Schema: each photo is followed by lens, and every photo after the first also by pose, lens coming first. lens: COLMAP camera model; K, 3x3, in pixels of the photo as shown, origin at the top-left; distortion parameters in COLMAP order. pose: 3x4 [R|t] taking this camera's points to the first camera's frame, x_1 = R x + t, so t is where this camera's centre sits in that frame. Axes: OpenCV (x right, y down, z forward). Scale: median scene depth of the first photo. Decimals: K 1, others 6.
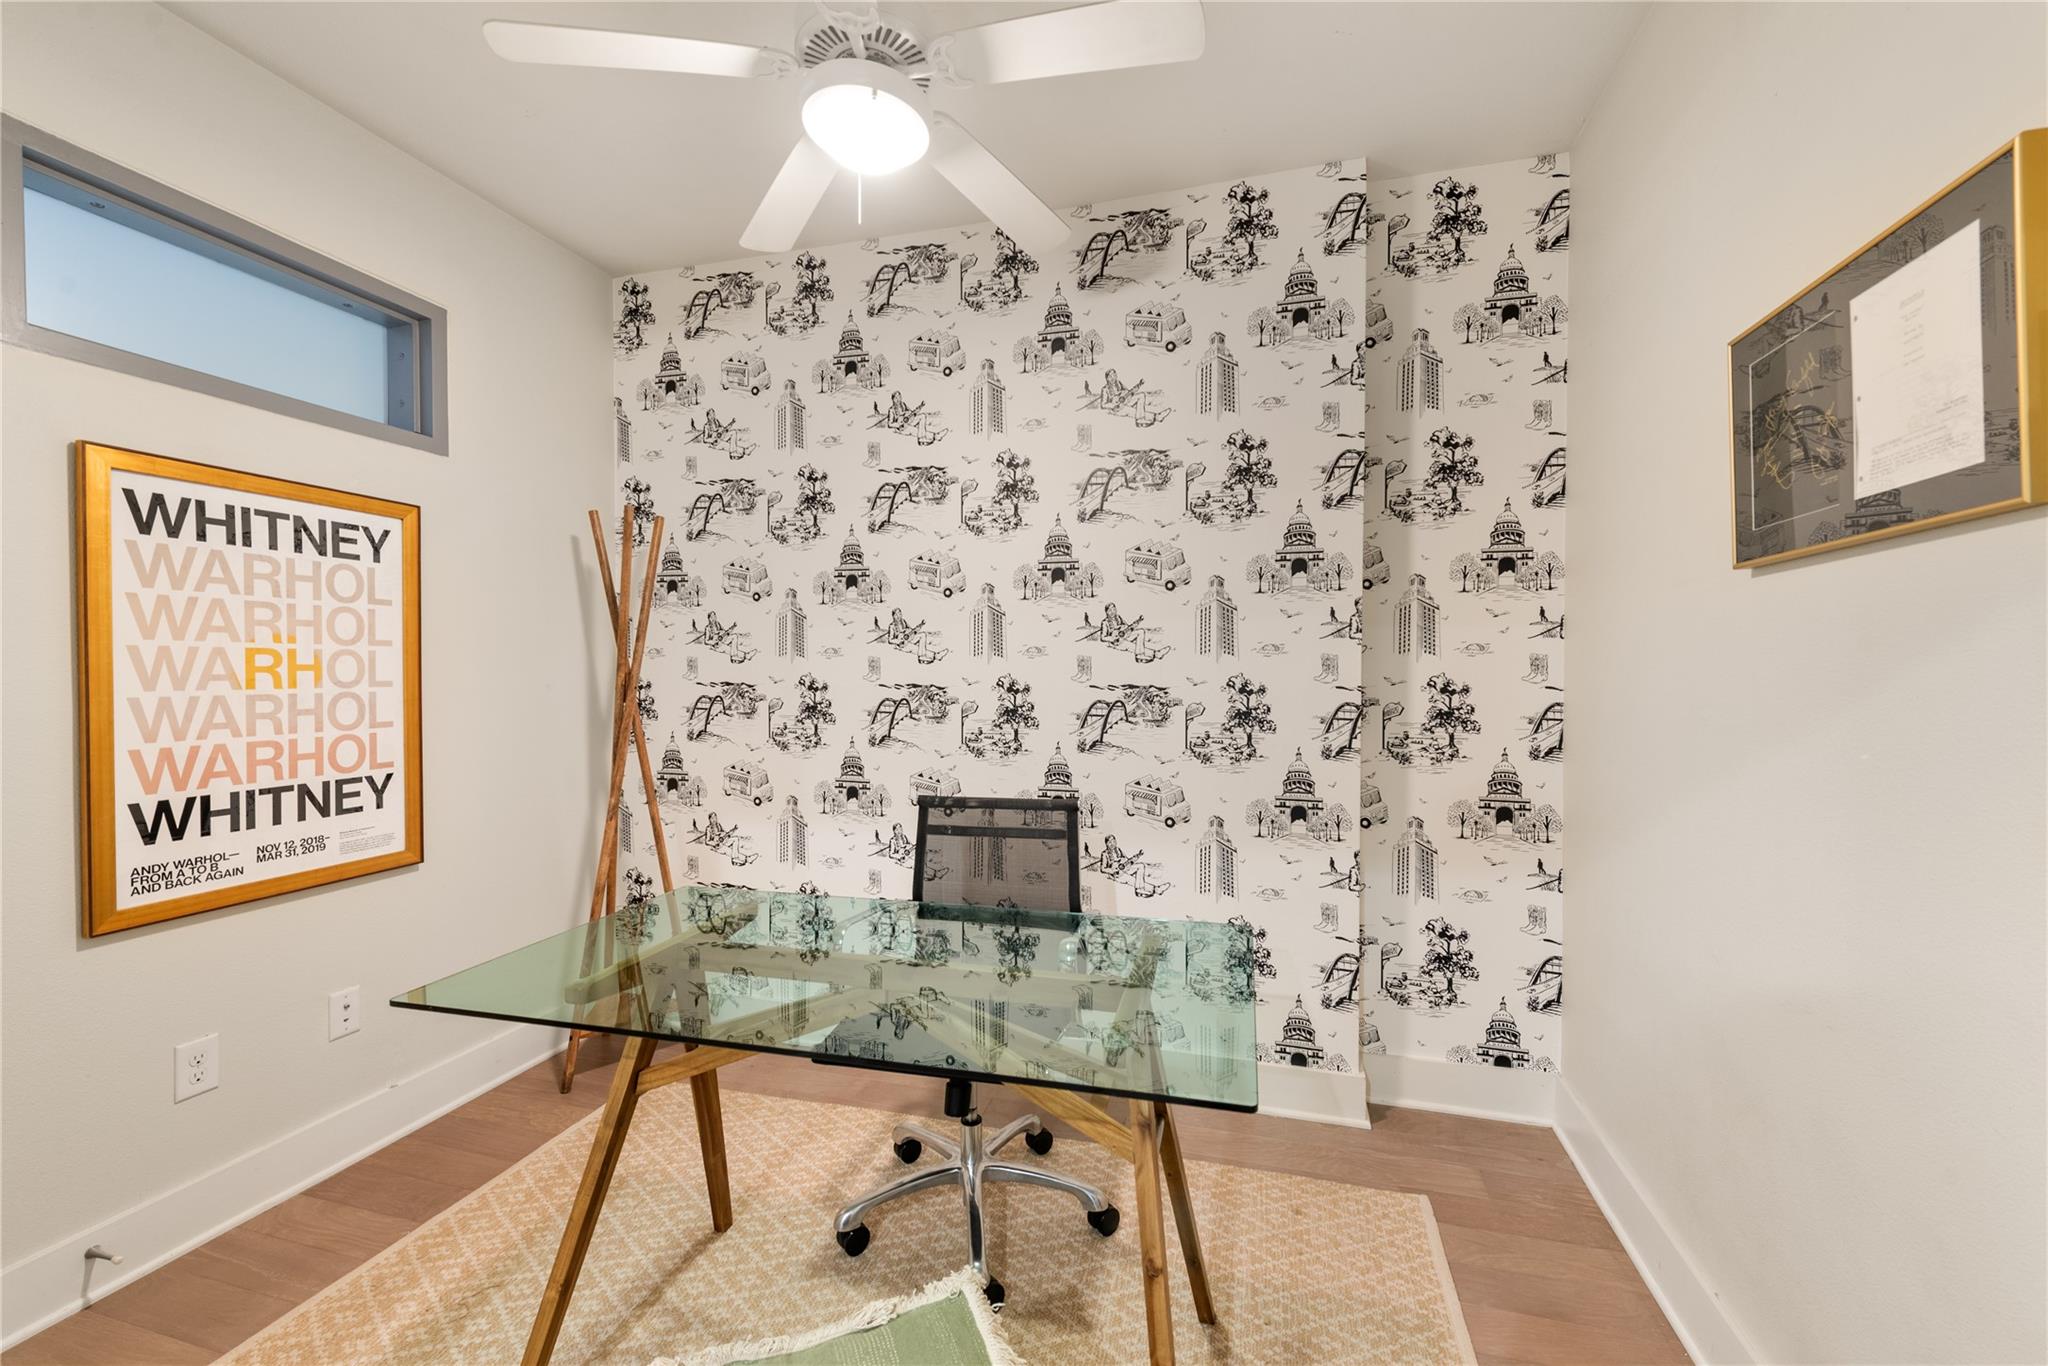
lens RADIAL K [[823.2, 0, 1023.2], [0, 823.2, 686.9], [0, 0, 1]] dist [0.014047, -0.003036]
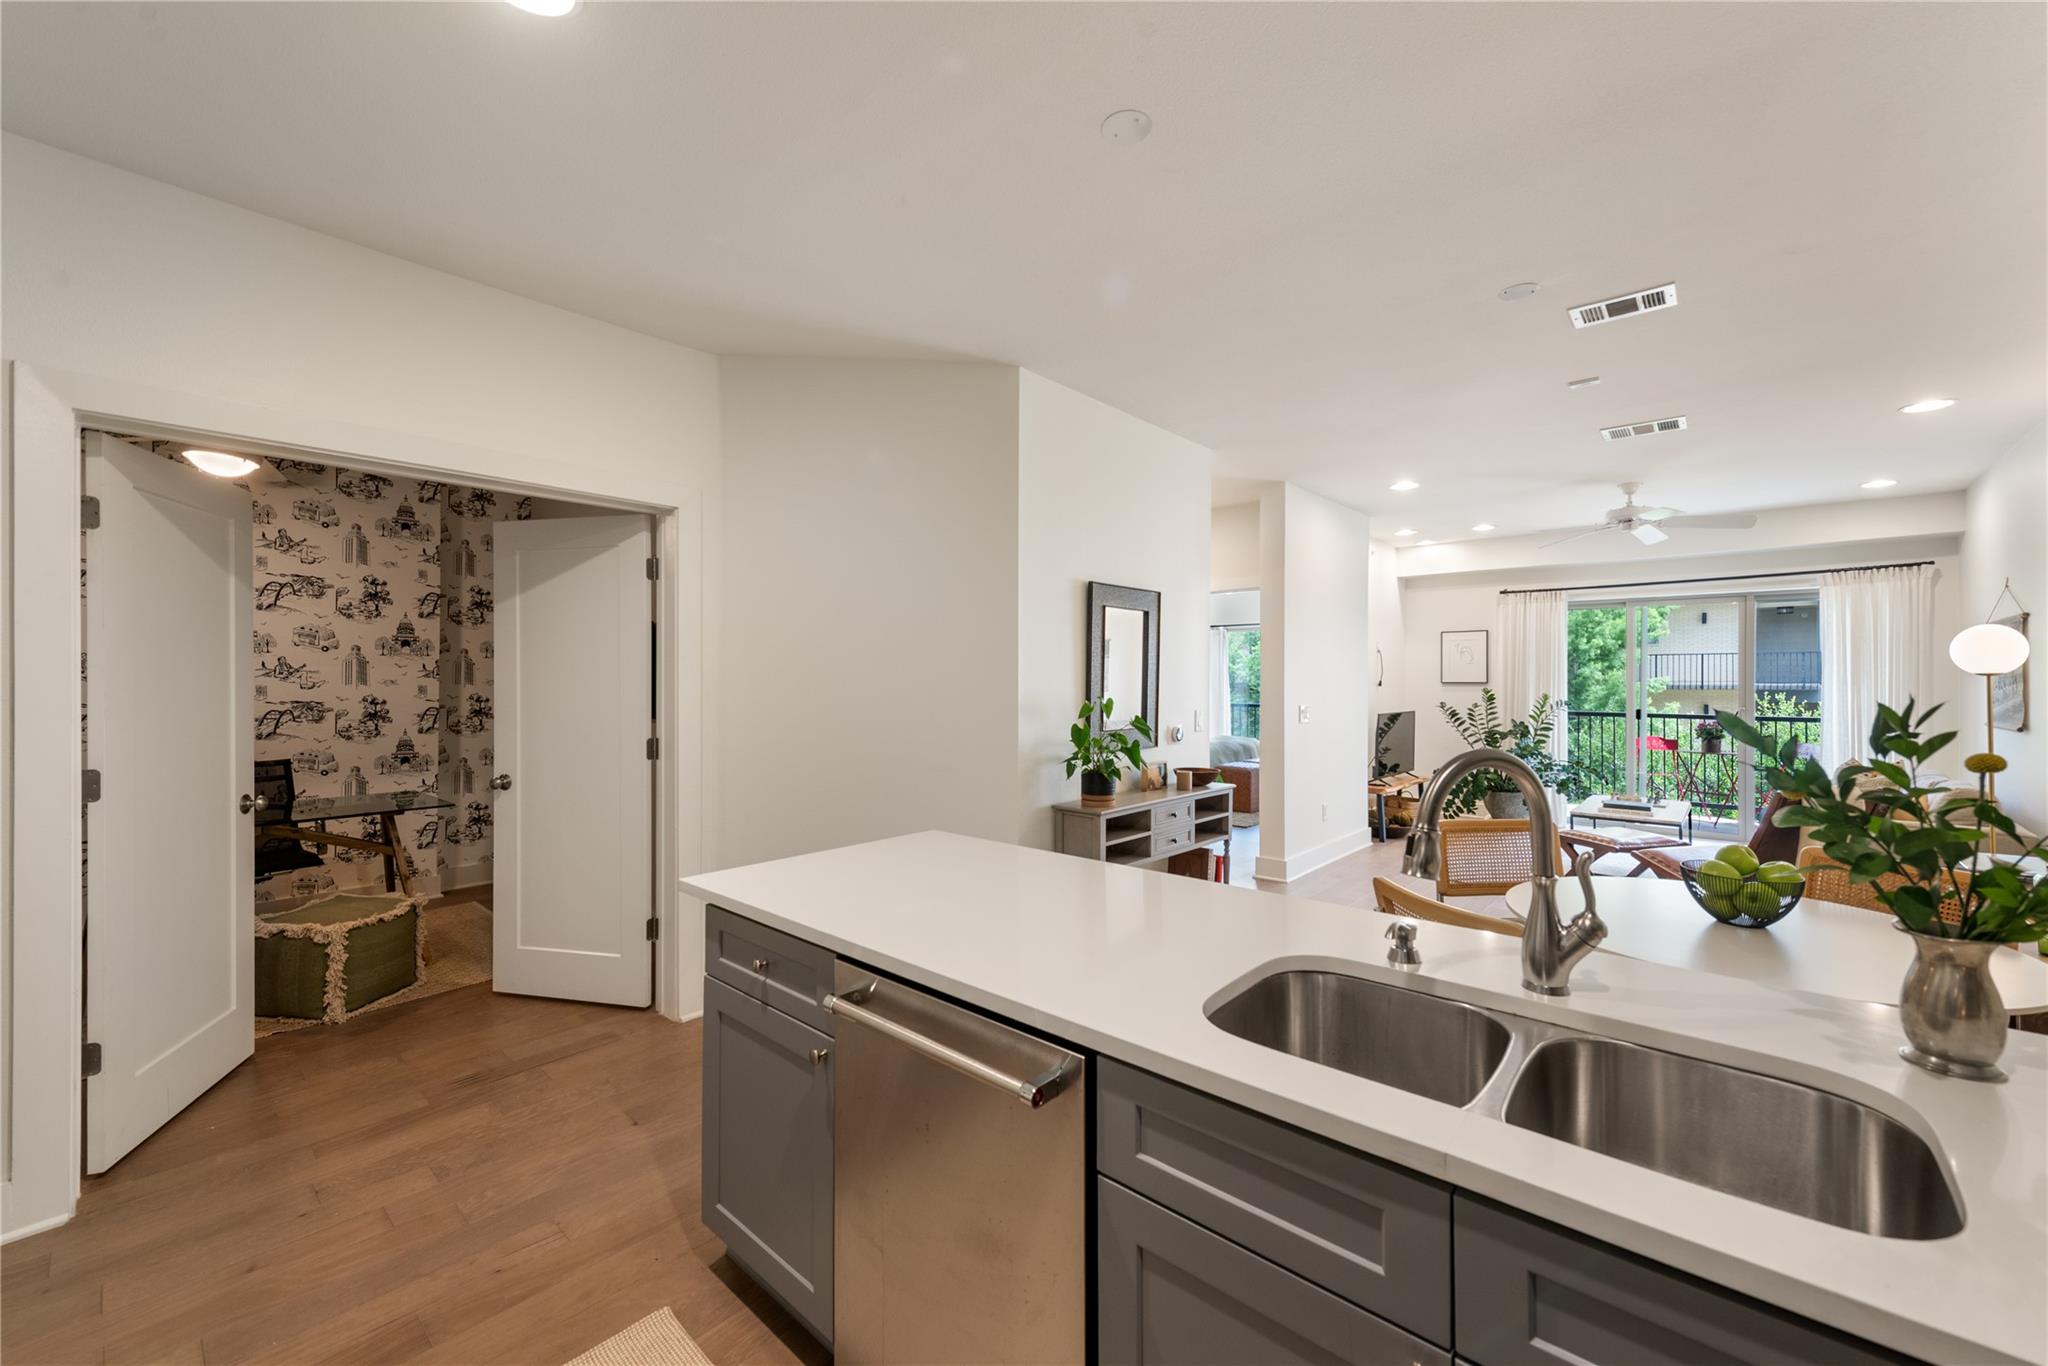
lens RADIAL K [[802.9, 0, 1036.1], [0, 802.9, 677.4], [0, 0, 1]] dist [0.014364, -0.003070]
pose [[0.418789, 0.003145, 0.908078, -0.798959], [0.008167, 0.999941, -0.007230, -0.028338], [-0.908047, 0.010444, 0.418738, -1.224539]]
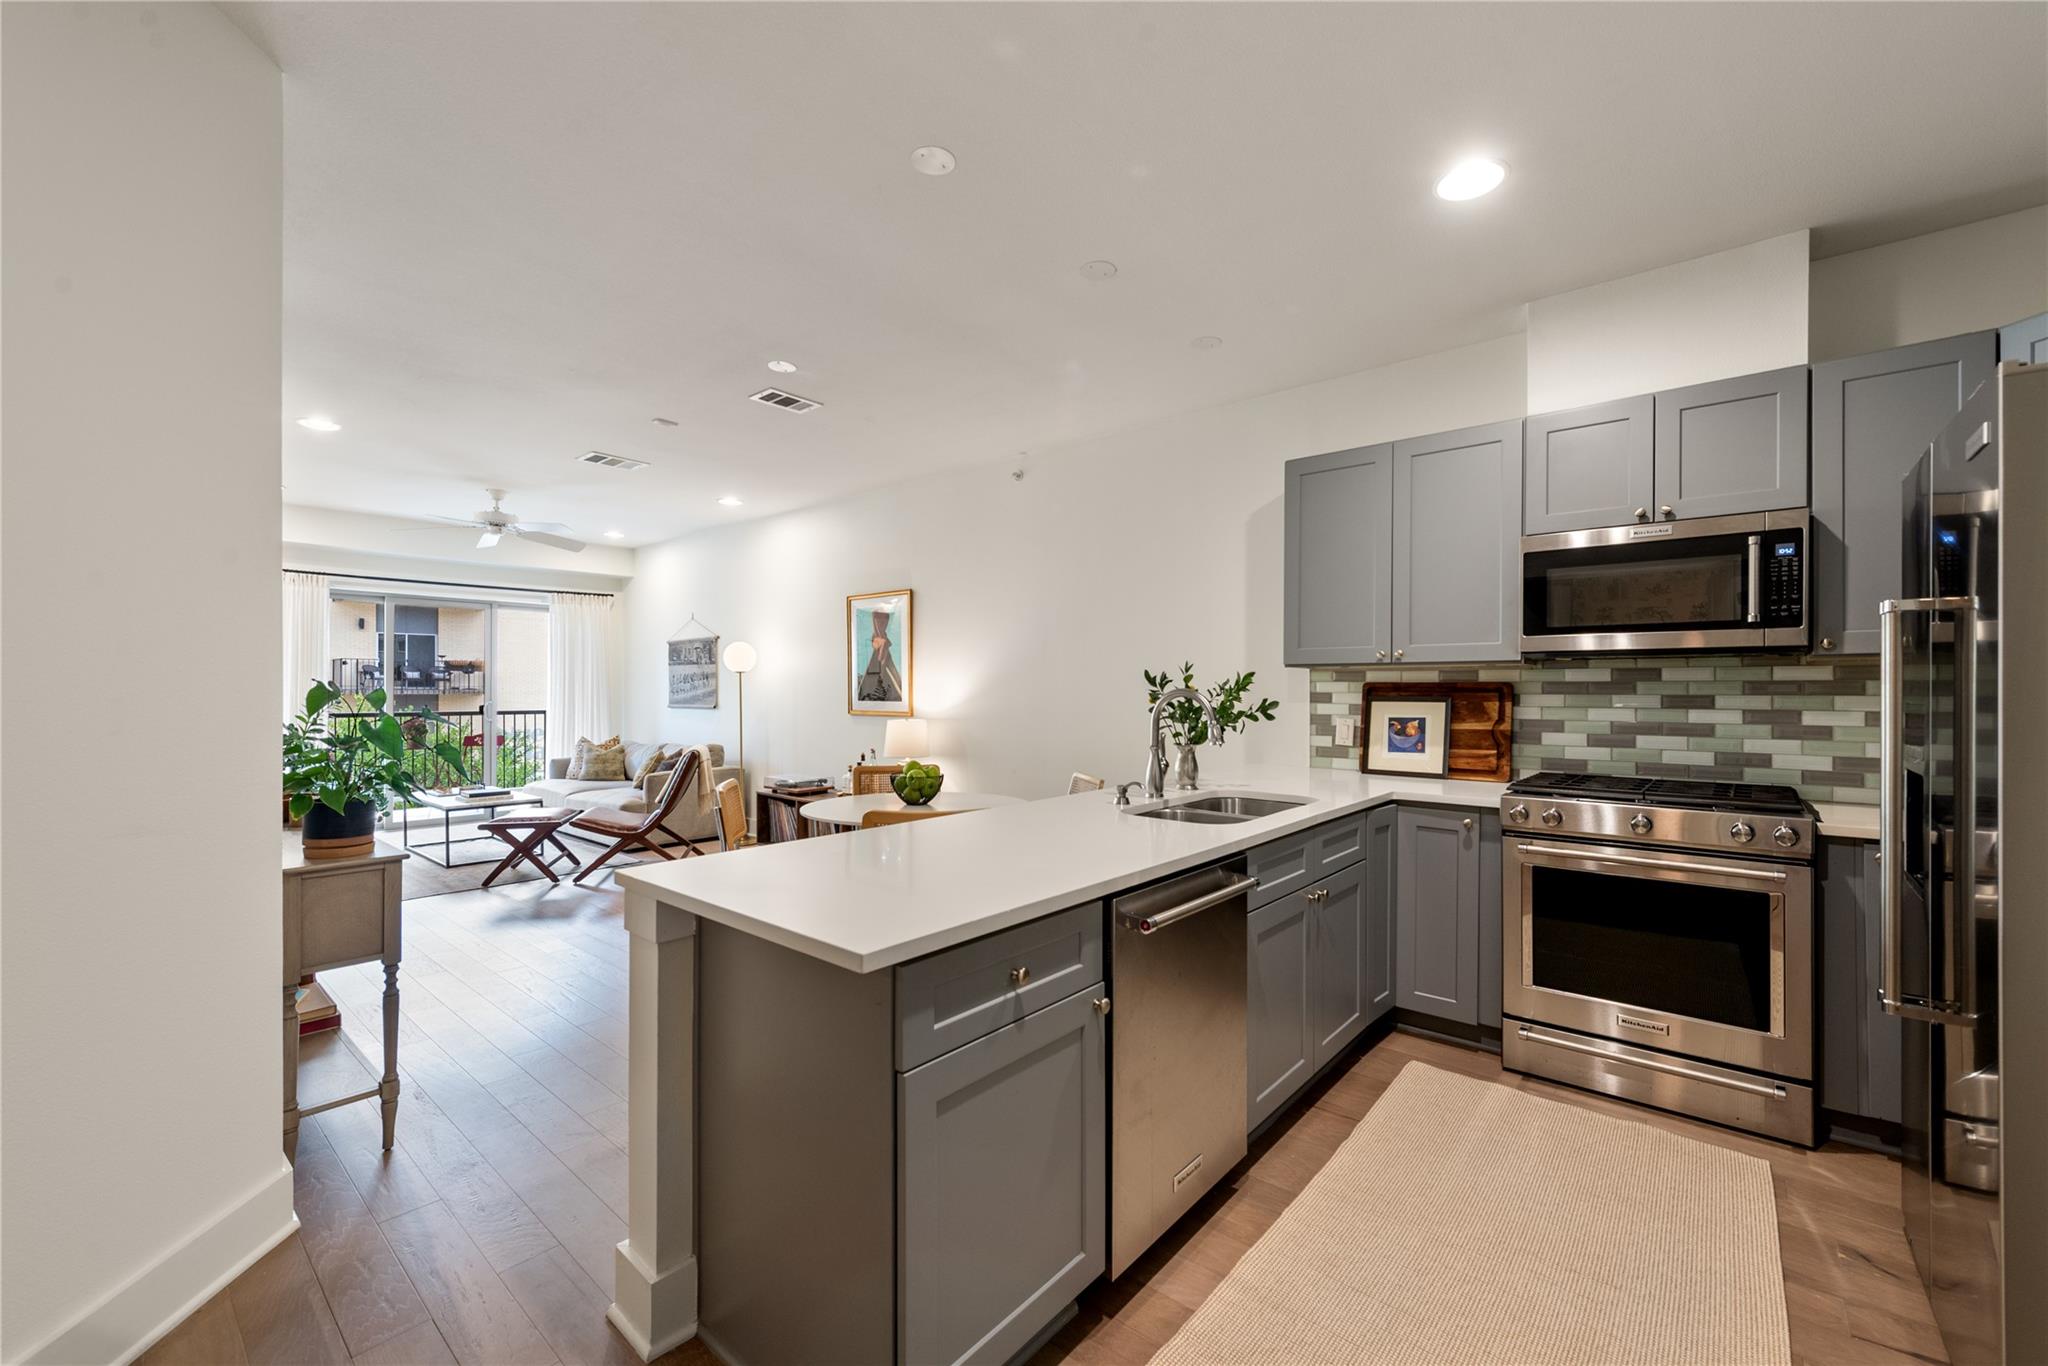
lens RADIAL K [[823.2, 0, 1031.3], [0, 823.2, 689.3], [0, 0, 1]] dist [0.014047, -0.003036]
pose [[-0.915288, -0.000309, 0.402799, -0.525014], [0.004183, 0.999938, 0.010274, 0.000684], [-0.402778, 0.011088, -0.915231, -0.226585]]
